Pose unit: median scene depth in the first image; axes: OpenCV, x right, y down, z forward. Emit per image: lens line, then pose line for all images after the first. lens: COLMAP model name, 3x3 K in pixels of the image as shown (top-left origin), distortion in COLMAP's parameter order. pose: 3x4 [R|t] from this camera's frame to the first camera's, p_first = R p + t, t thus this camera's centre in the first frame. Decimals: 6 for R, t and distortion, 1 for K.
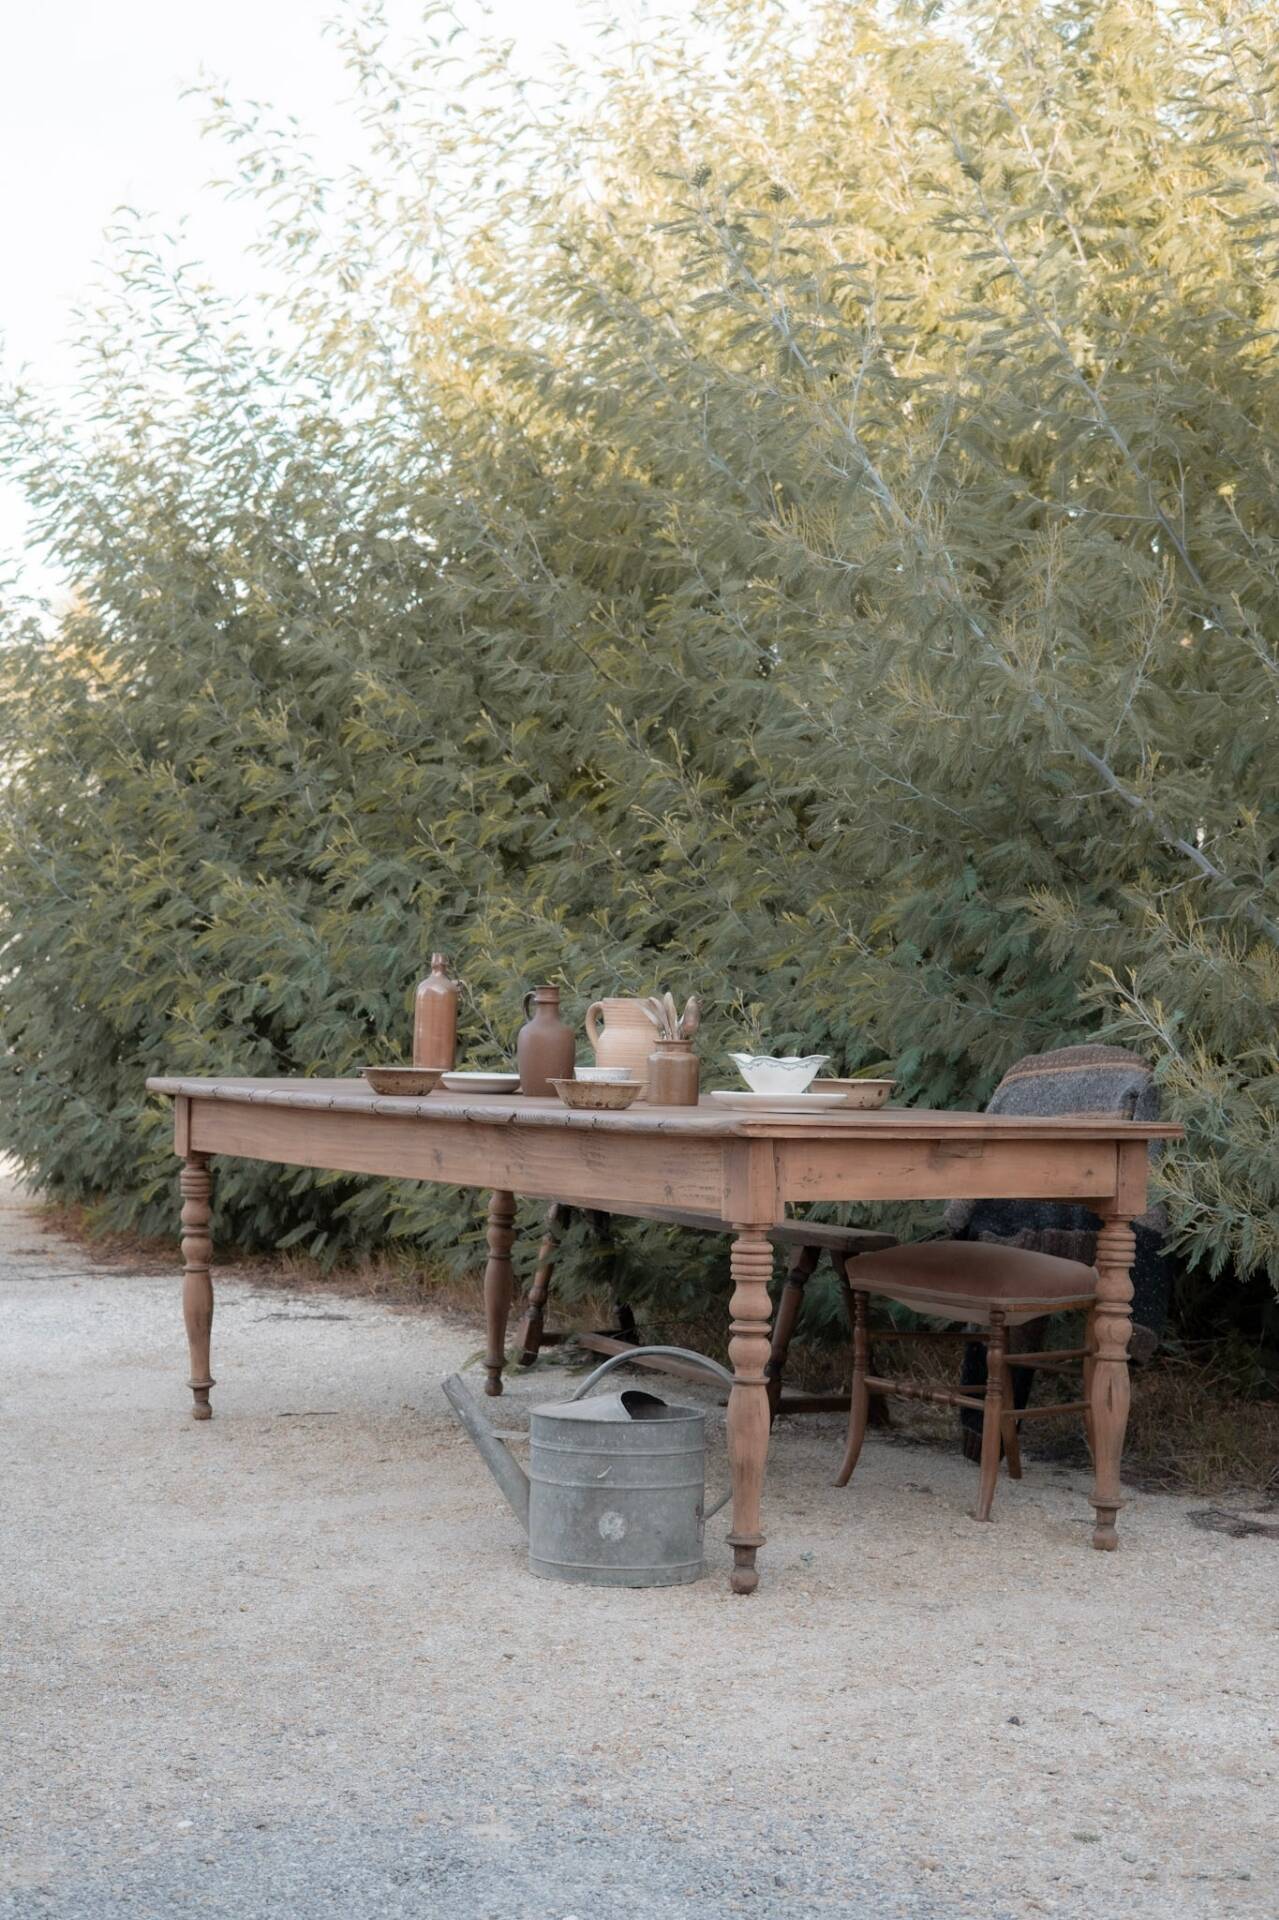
lens RADIAL K [[2845.9, 0, 634.0], [0, 2845.9, 964.6], [0, 0, 1]] dist [-0.011041, -0.043583]
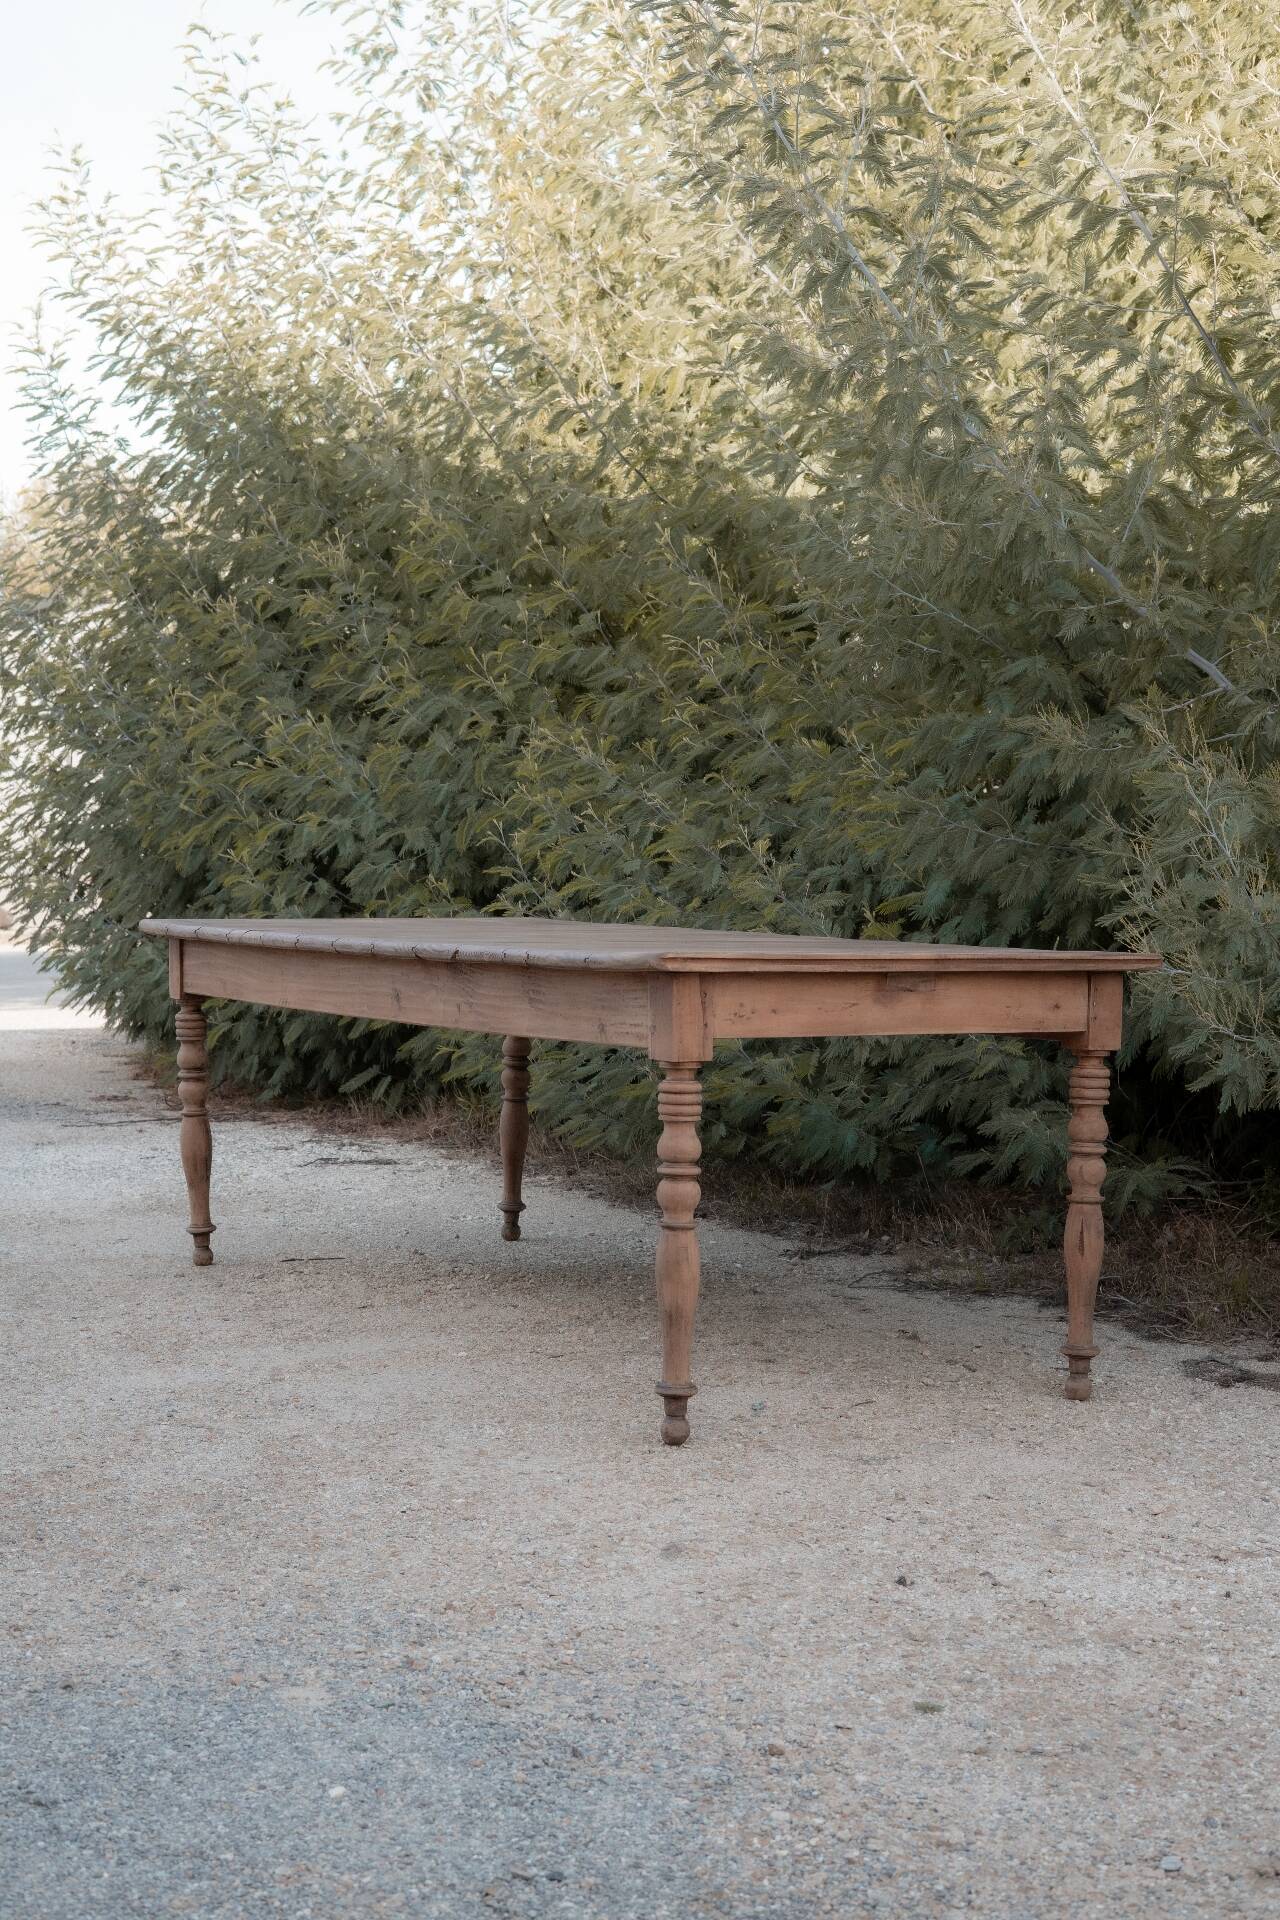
lens RADIAL K [[2846.8, 0, 634.8], [0, 2846.8, 1002.9], [0, 0, 1]] dist [-0.005868, -0.022524]
pose [[0.997353, -0.008215, -0.072248, 0.083907], [0.013095, 0.997645, 0.067327, 0.006131], [0.071524, -0.068095, 0.995112, 0.044866]]
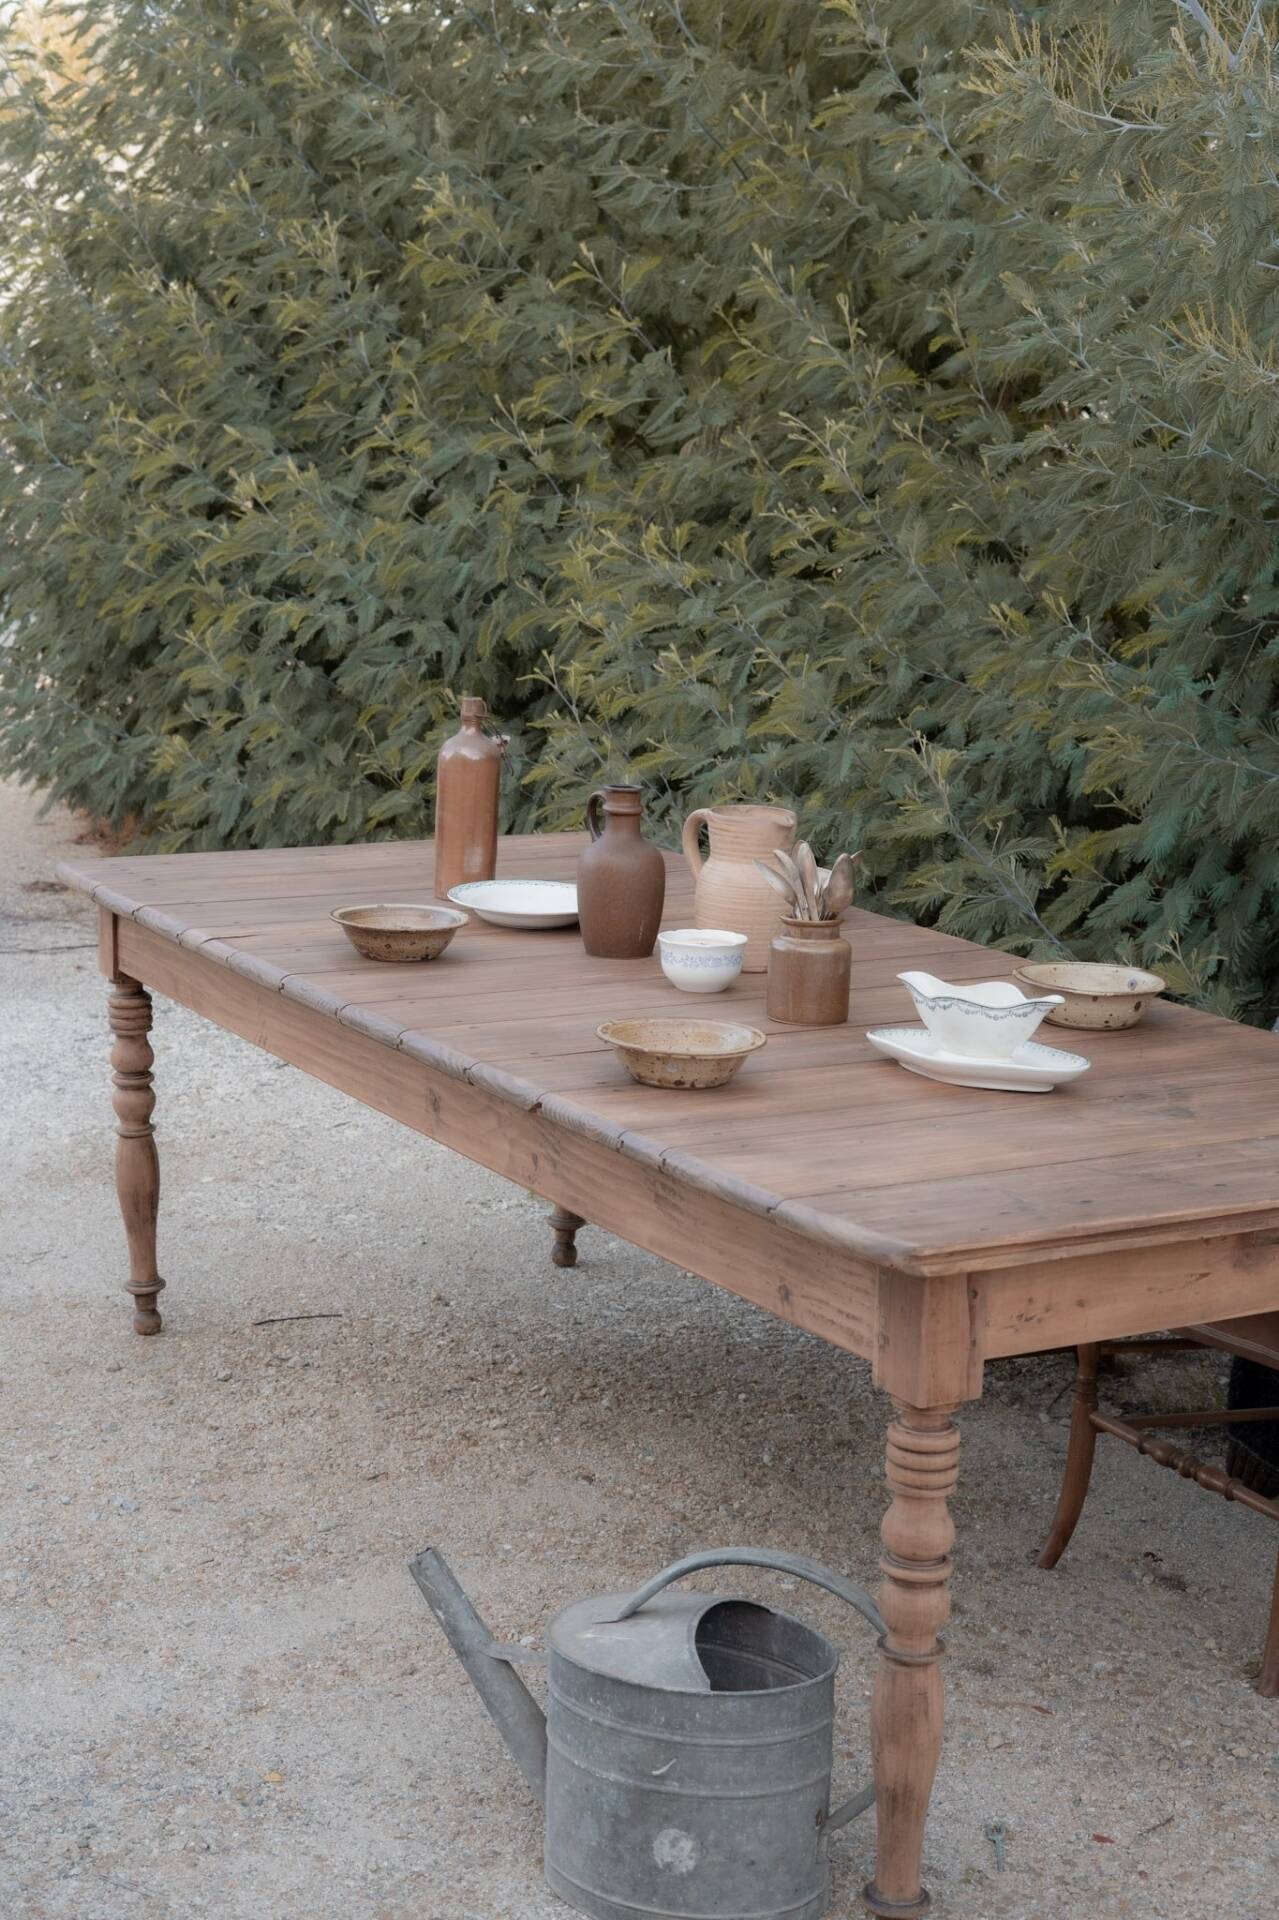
lens RADIAL K [[2845.9, 0, 634.0], [0, 2845.9, 964.6], [0, 0, 1]] dist [-0.011041, -0.043583]
pose [[0.997938, 0.024958, -0.059130, 0.012821], [-0.012086, 0.977889, 0.208775, -0.099158], [0.063033, -0.207630, 0.976174, 0.398872]]
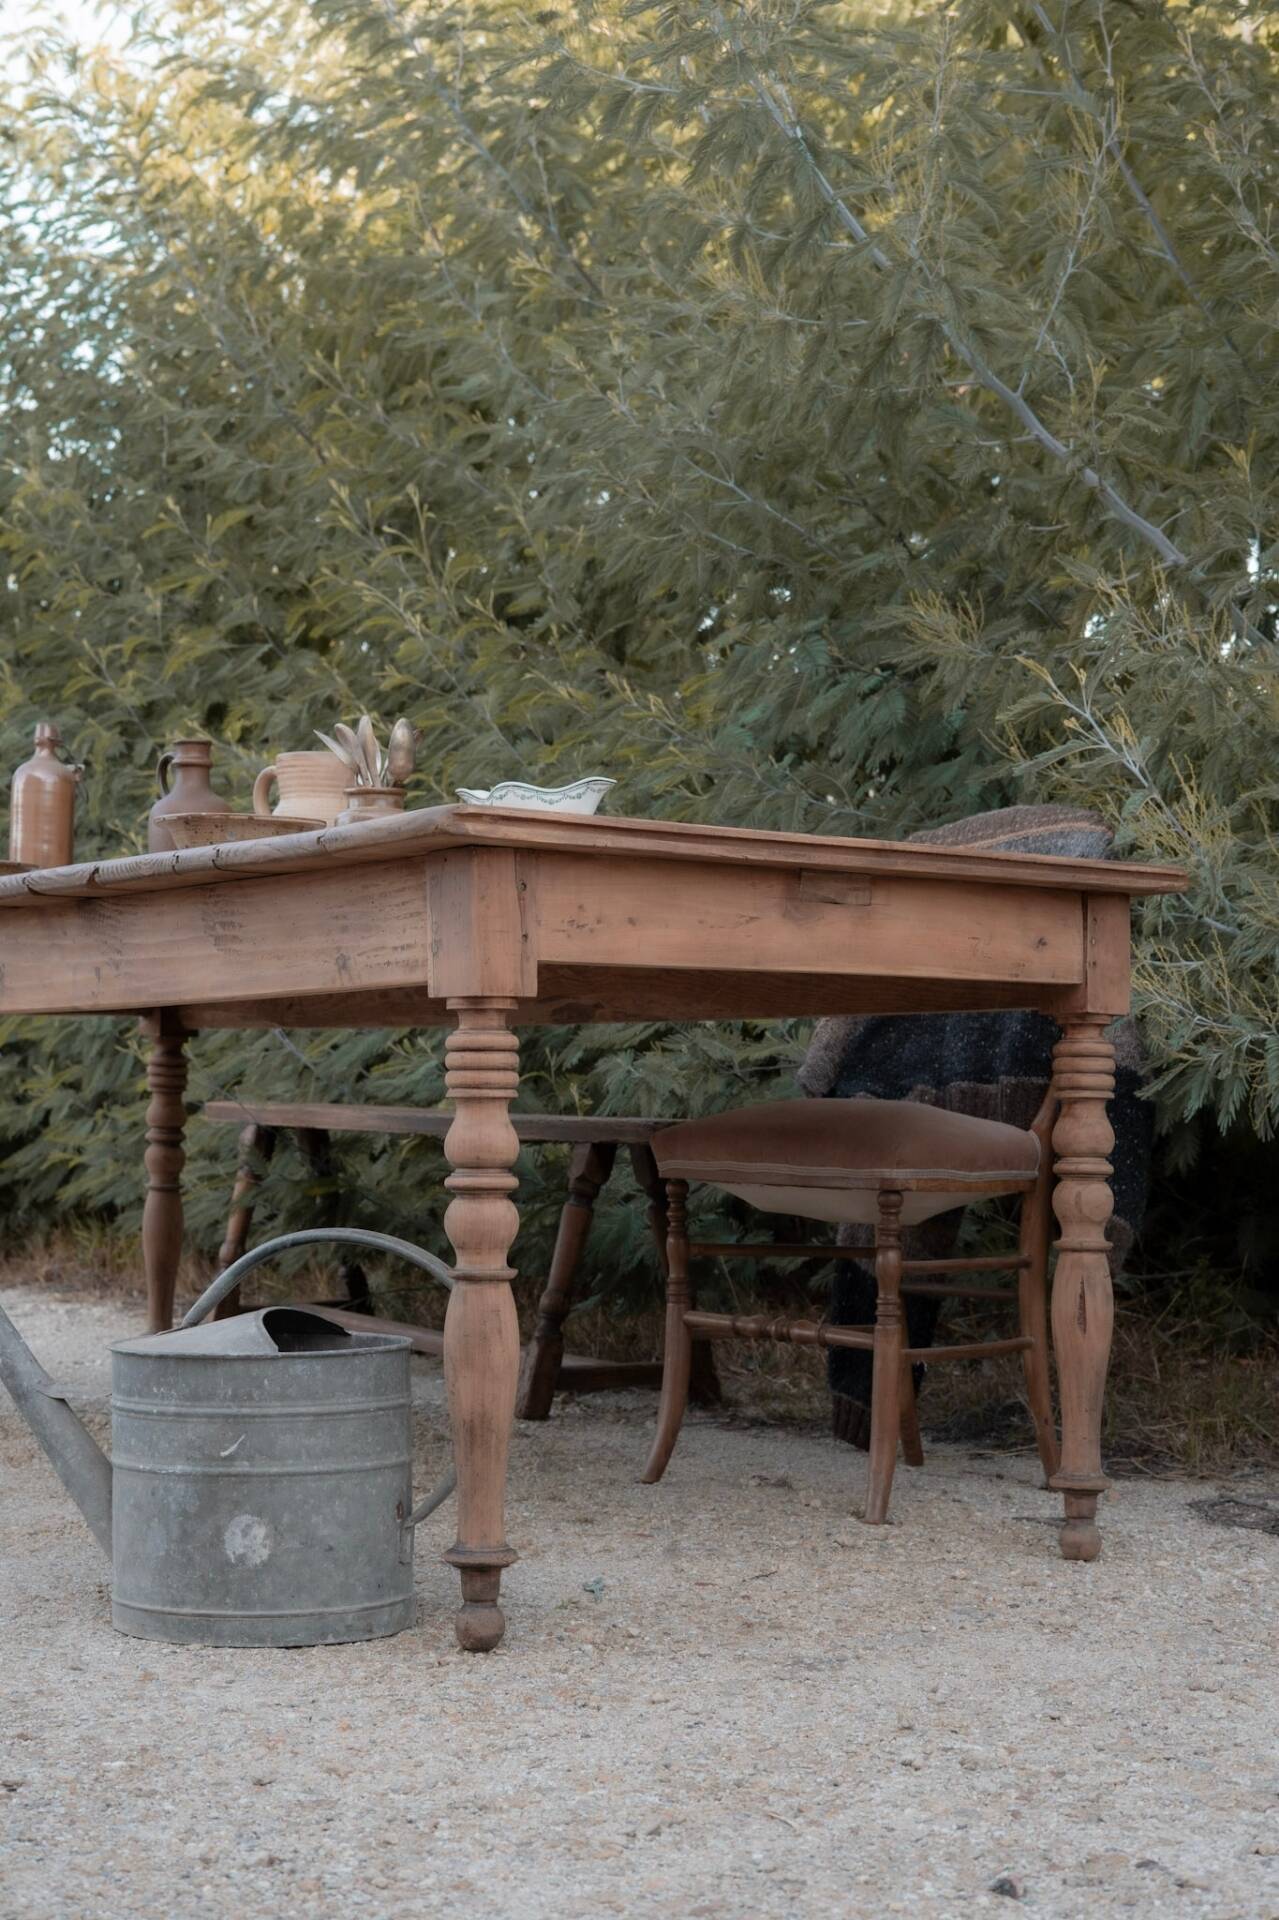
lens RADIAL K [[2845.9, 0, 634.0], [0, 2845.9, 964.6], [0, 0, 1]] dist [-0.011041, -0.043583]
pose [[0.997575, -0.020383, 0.066554, 0.030020], [0.021951, 0.999497, -0.022910, 0.085751], [-0.066053, 0.024316, 0.997520, 0.375318]]
